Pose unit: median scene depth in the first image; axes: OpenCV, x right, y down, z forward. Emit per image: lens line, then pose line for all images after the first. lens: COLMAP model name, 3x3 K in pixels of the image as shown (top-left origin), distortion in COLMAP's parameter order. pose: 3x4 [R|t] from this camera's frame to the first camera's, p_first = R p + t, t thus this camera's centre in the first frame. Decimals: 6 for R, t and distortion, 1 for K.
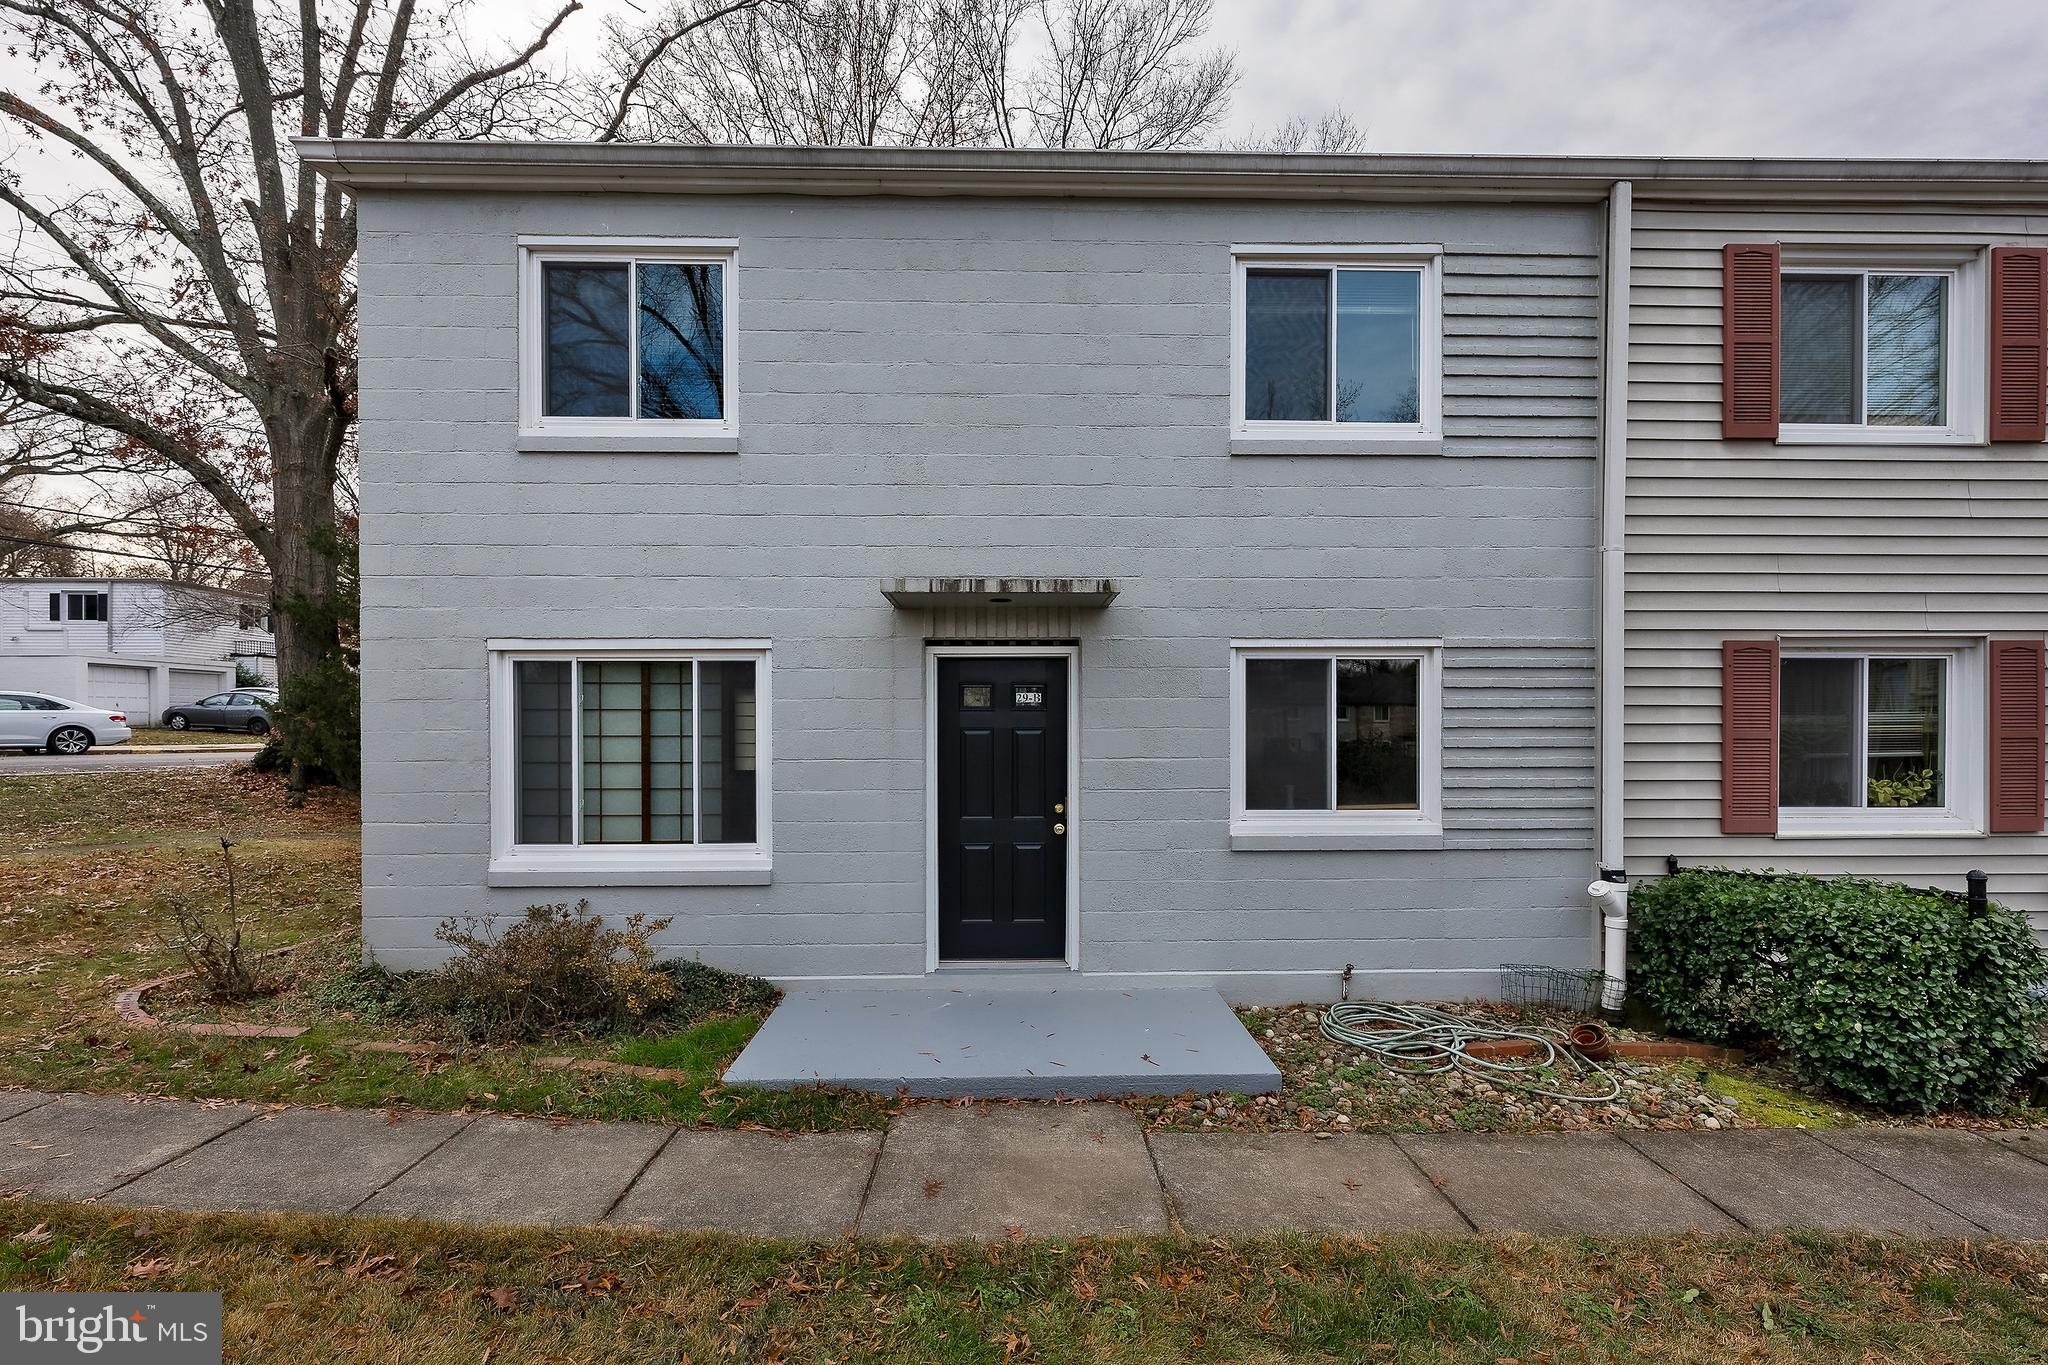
lens RADIAL K [[853.6, 0, 1040.6], [0, 853.6, 681.4], [0, 0, 1]] dist [0.000530, -0.000064]
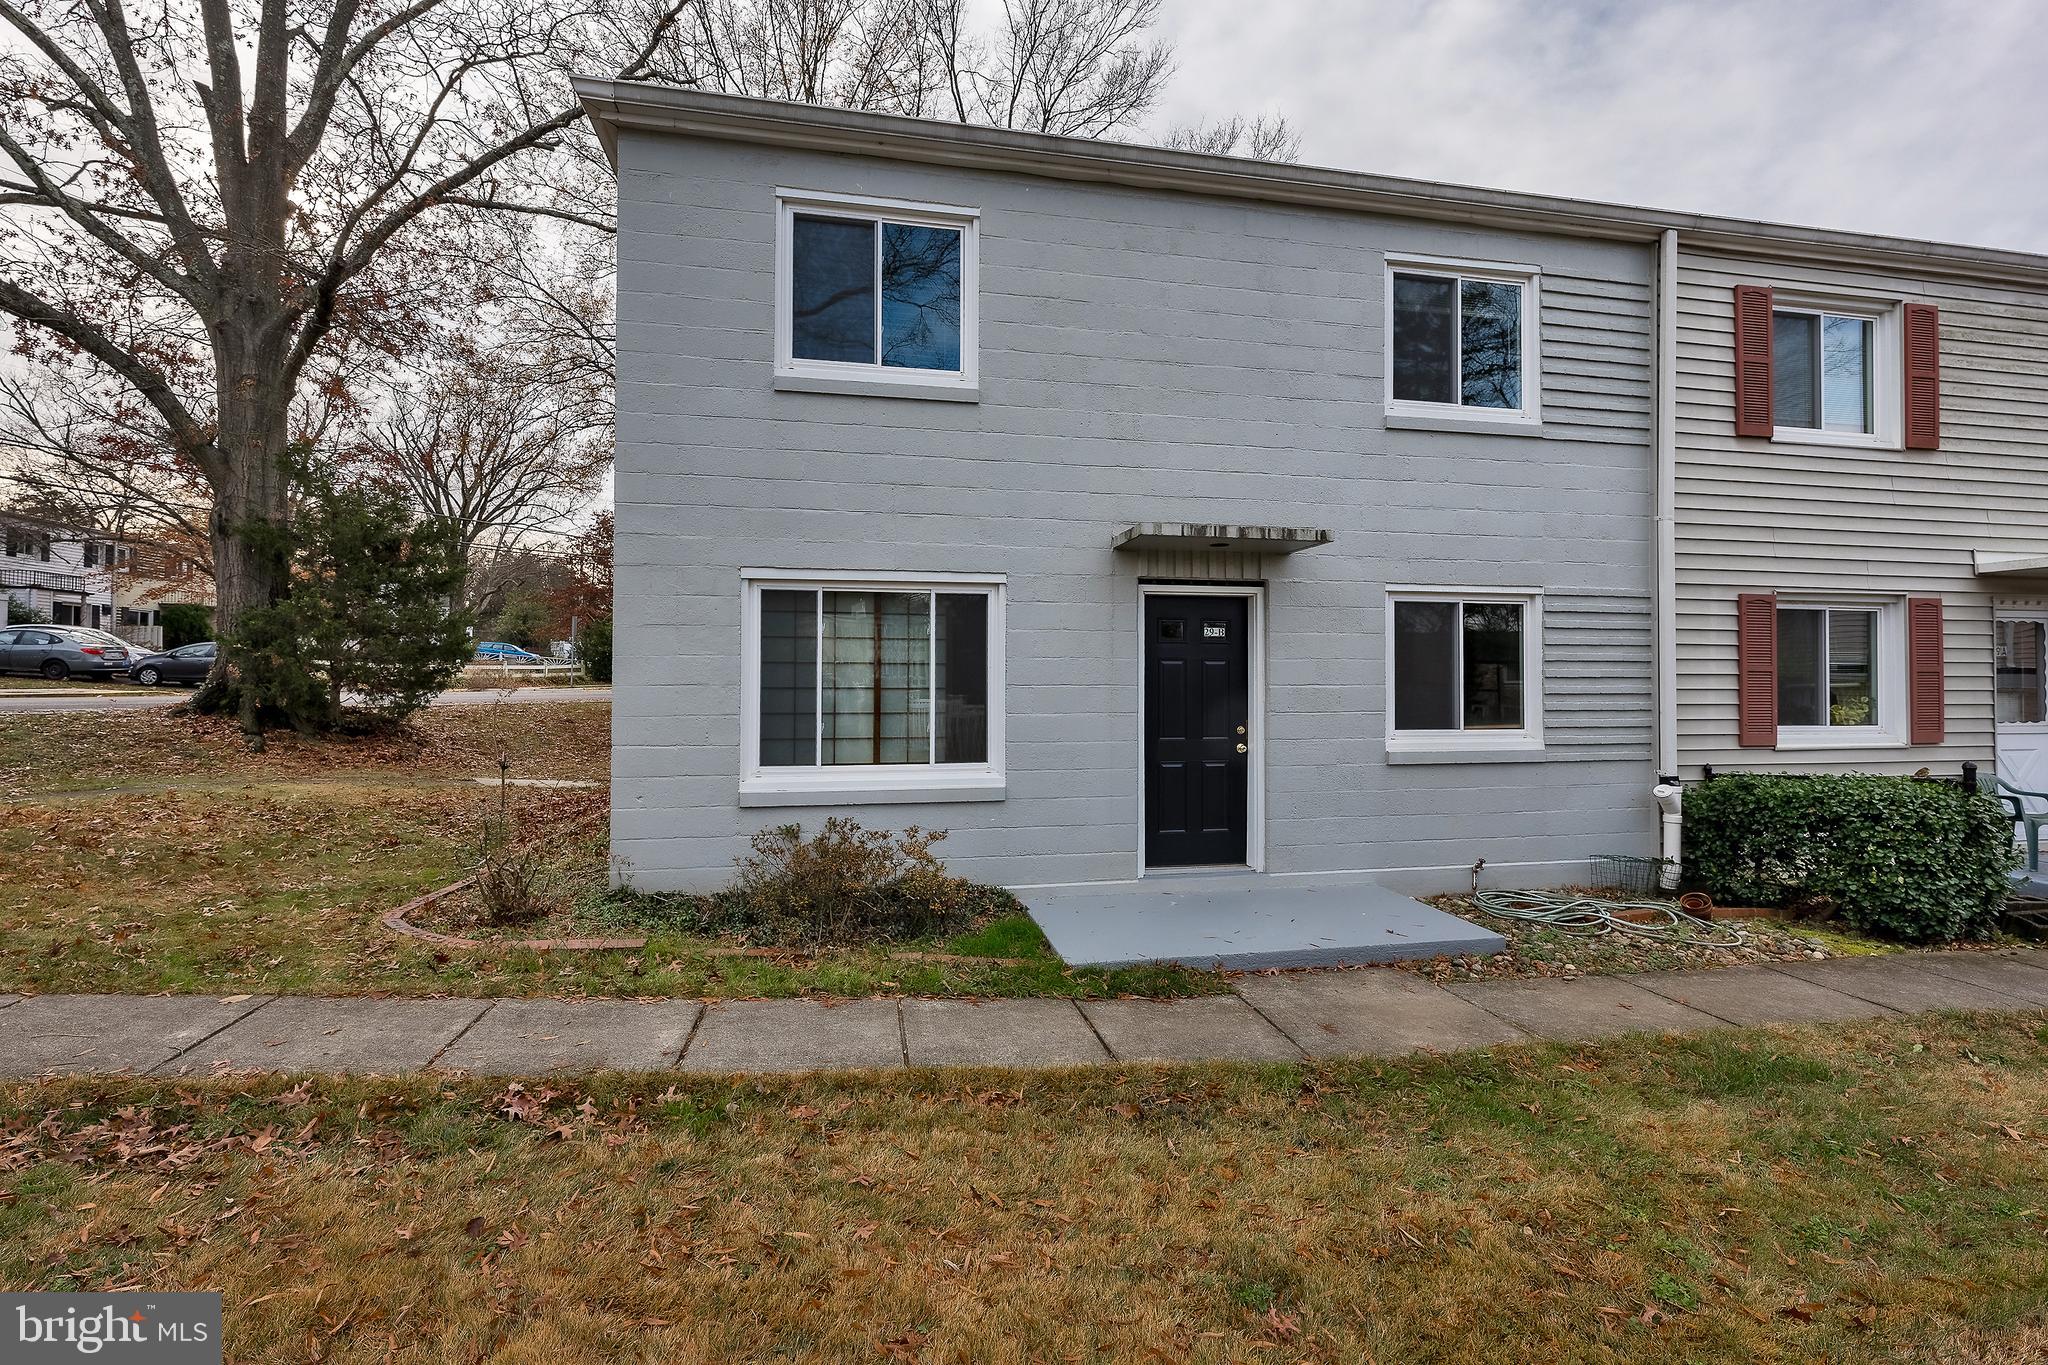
lens RADIAL K [[866.2, 0, 1017.4], [0, 866.2, 612.2], [0, 0, 1]] dist [0.000189, 0.000162]
pose [[0.985971, 0.016761, 0.166071, -0.476976], [-0.012535, 0.999571, -0.026464, 0.027435], [-0.166443, 0.024011, 0.985759, -0.090800]]
